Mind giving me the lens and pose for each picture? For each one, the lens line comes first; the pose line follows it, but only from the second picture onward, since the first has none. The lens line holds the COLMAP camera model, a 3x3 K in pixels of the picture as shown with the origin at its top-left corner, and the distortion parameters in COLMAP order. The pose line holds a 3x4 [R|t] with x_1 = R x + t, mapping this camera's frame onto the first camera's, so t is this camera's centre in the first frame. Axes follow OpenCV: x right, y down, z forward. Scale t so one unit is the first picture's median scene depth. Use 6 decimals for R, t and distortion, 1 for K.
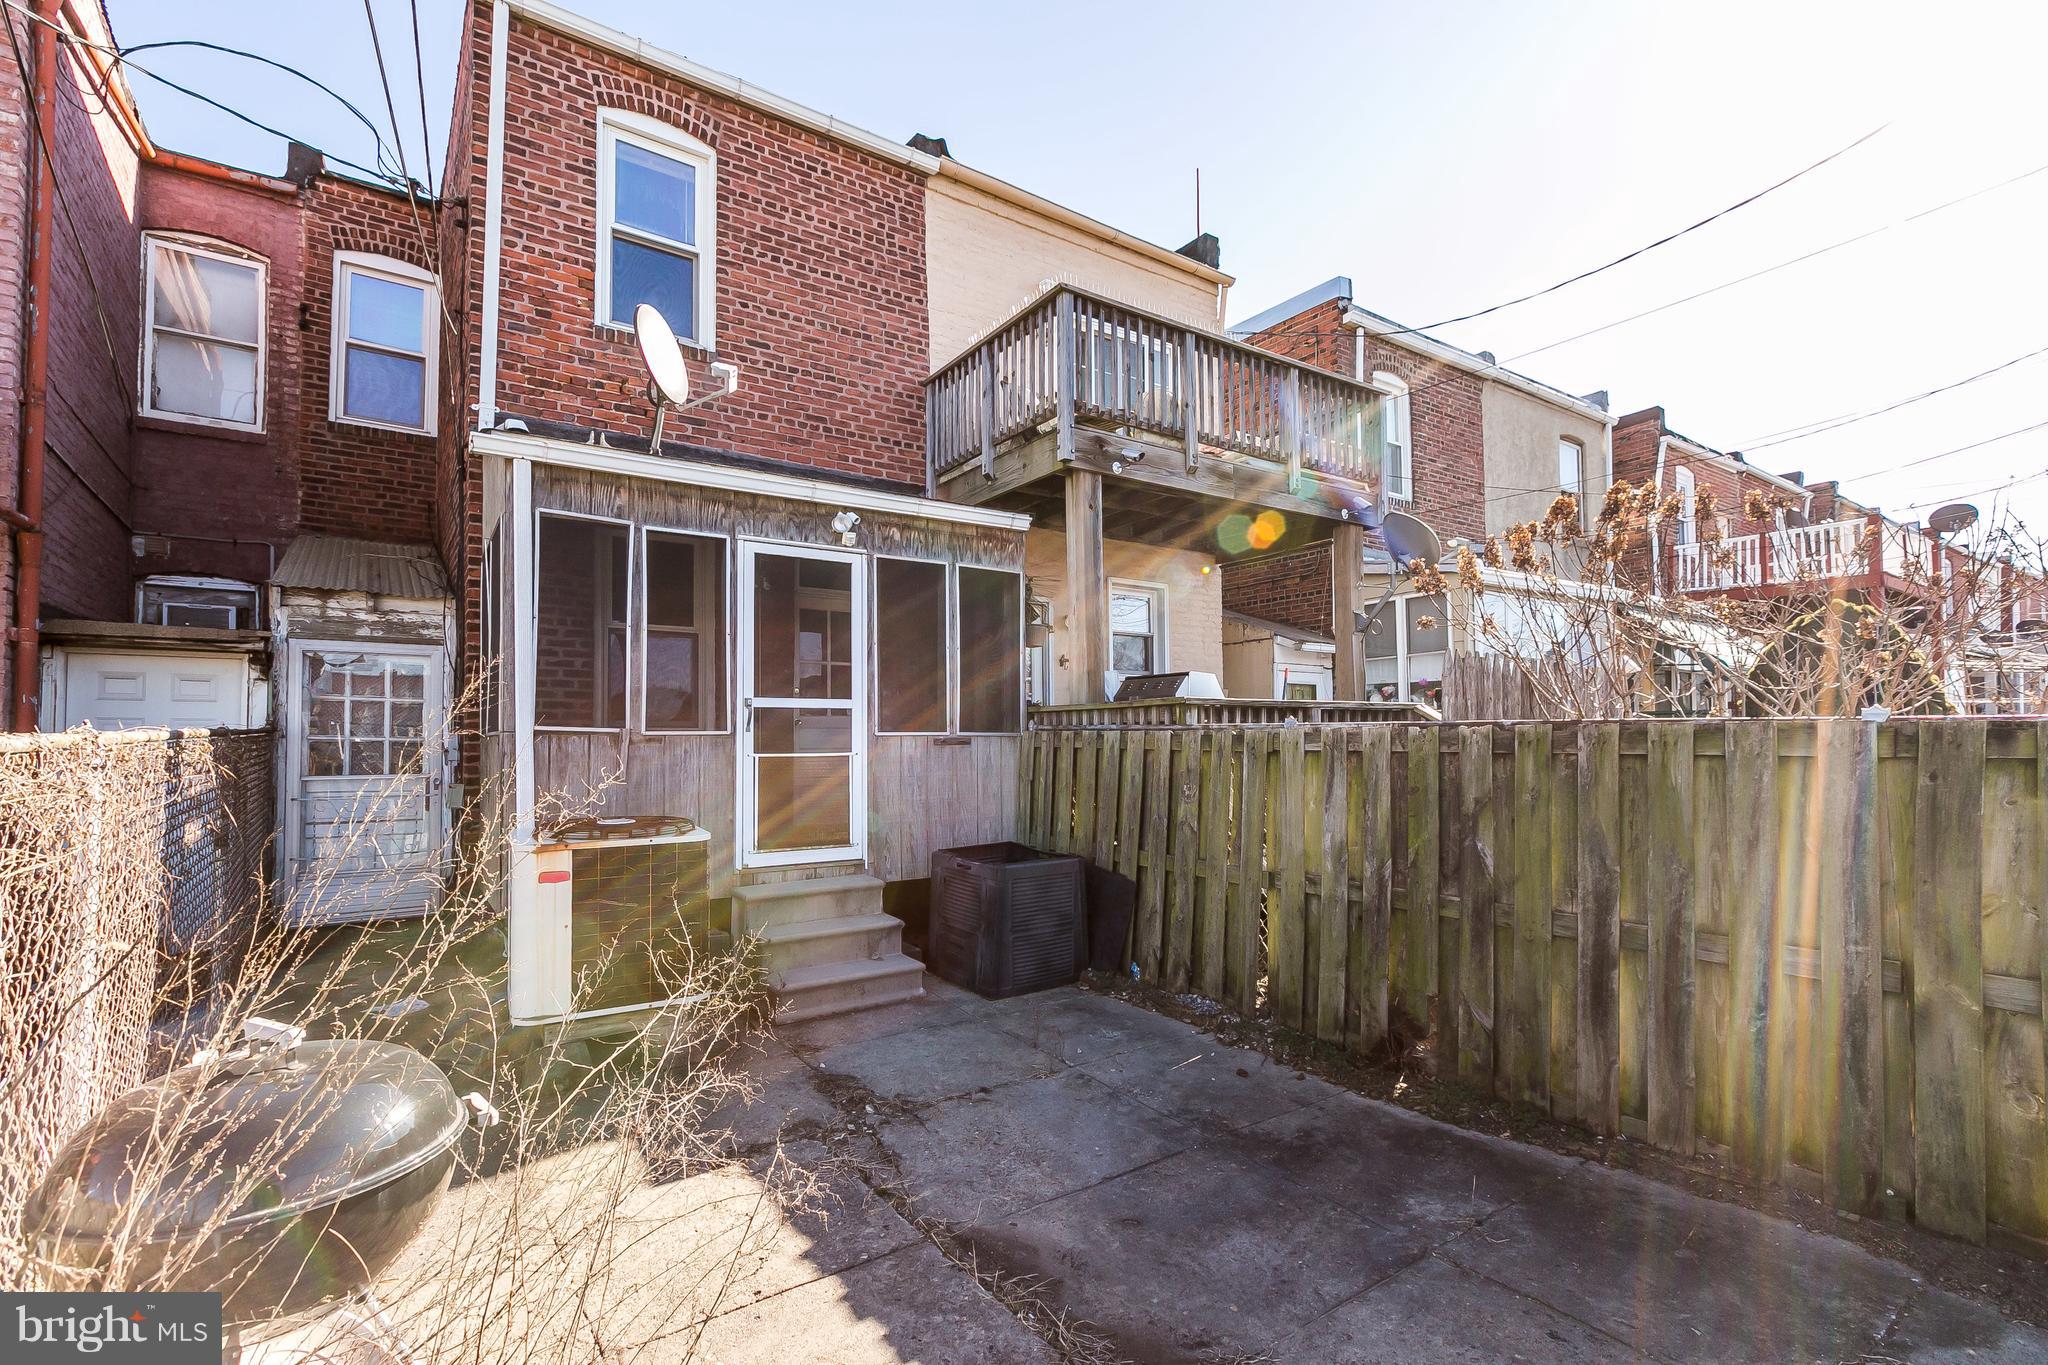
lens RADIAL K [[929.9, 0, 1039.0], [0, 929.9, 726.2], [0, 0, 1]] dist [0.002484, -0.000036]
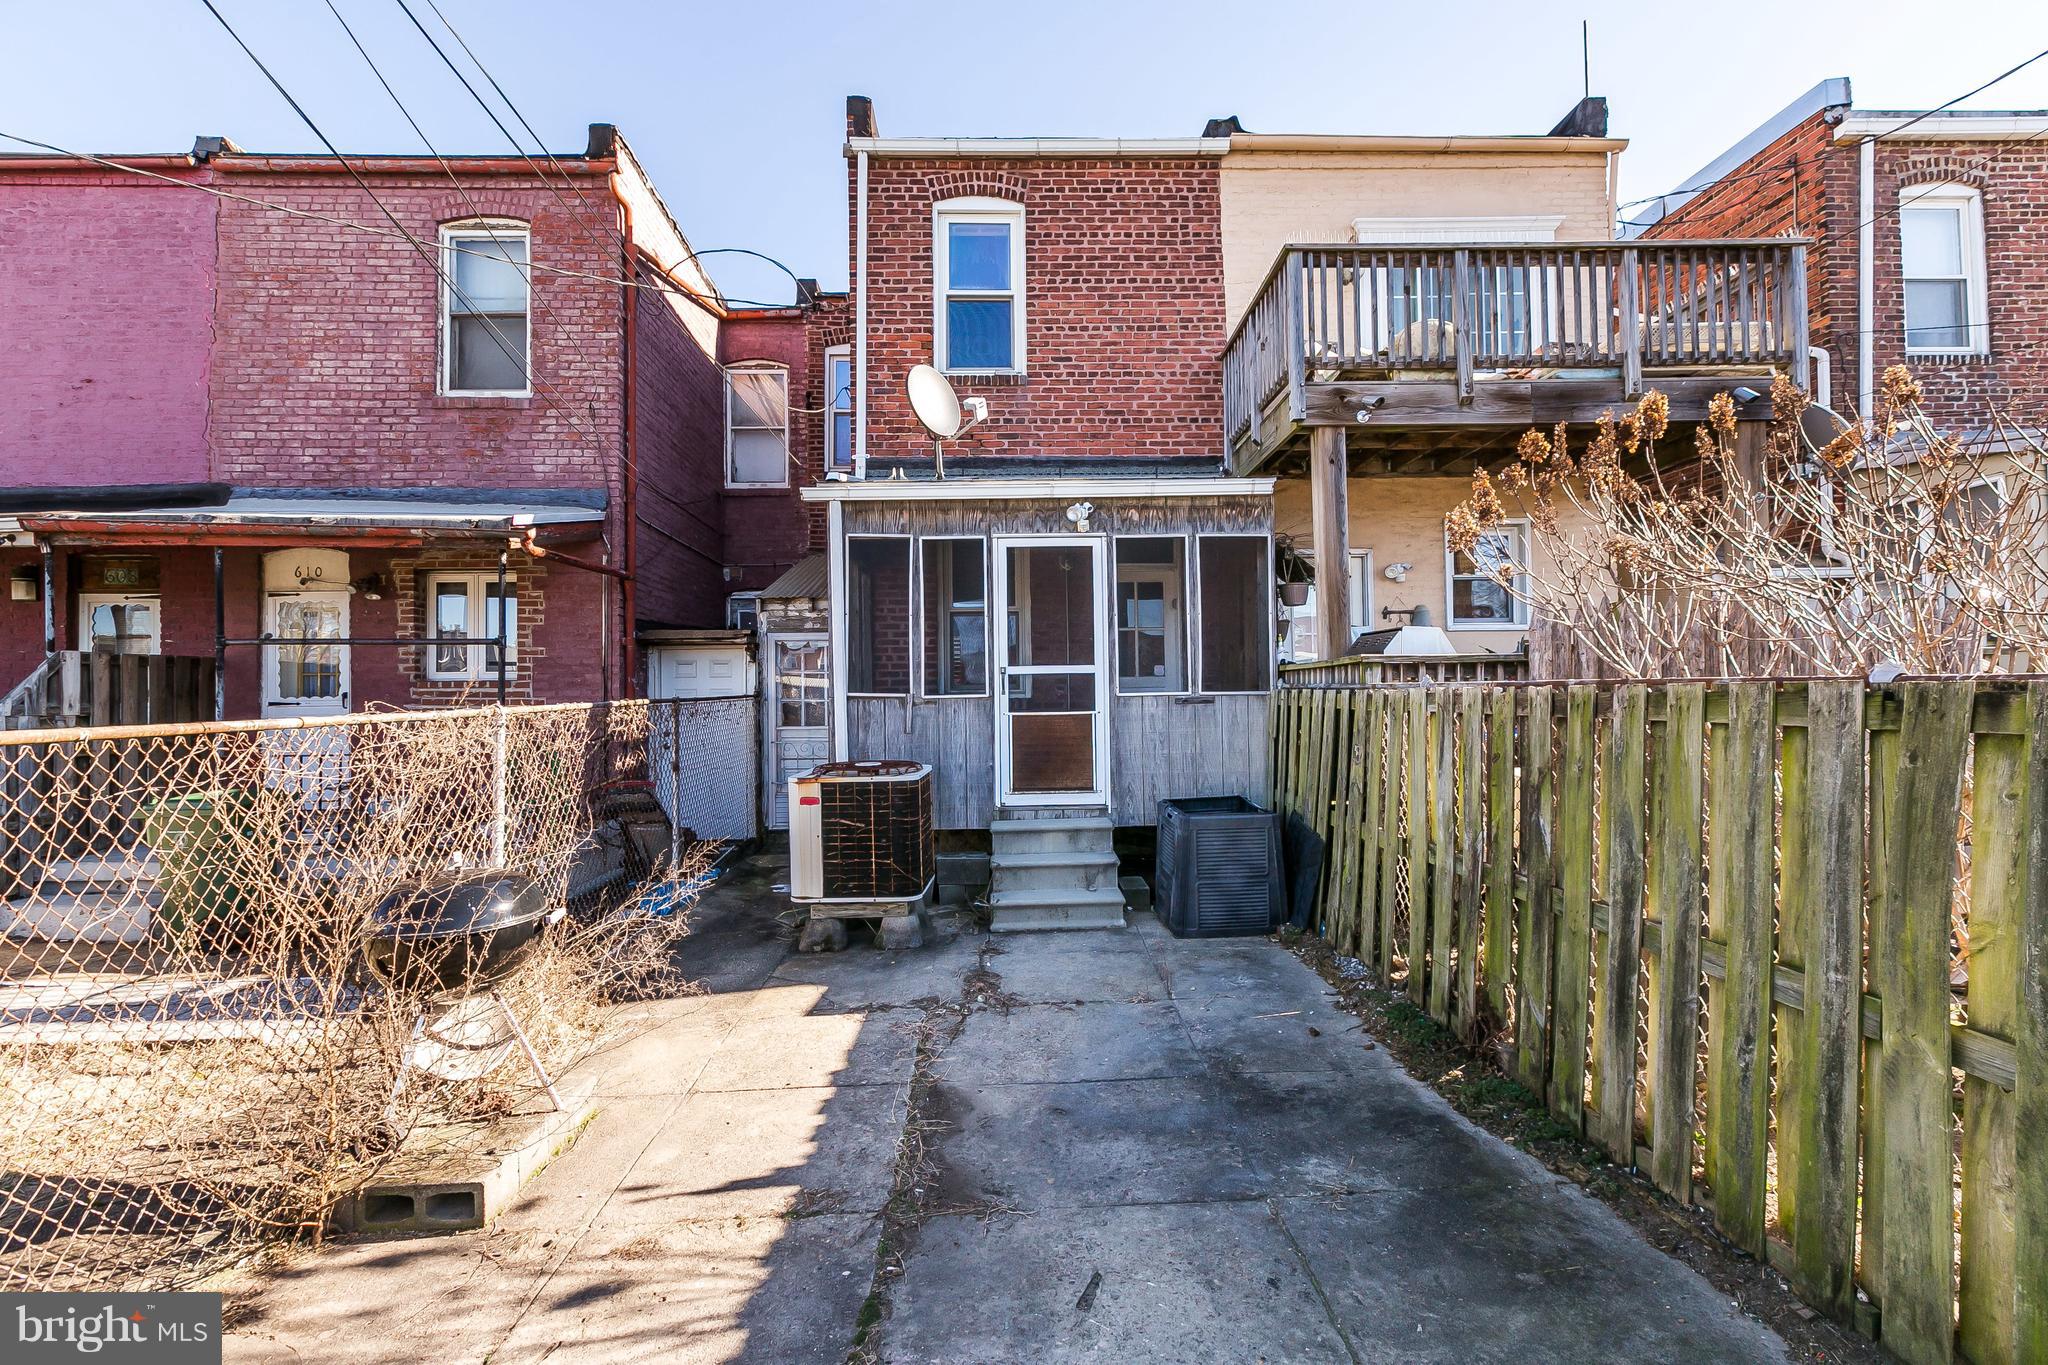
lens RADIAL K [[929.9, 0, 1030.9], [0, 929.9, 693.6], [0, 0, 1]] dist [0.002484, -0.000036]
pose [[0.835865, -0.009152, -0.548859, 0.347893], [0.018852, 0.999750, 0.012040, -0.008457], [0.548612, -0.020411, 0.835828, -0.003044]]
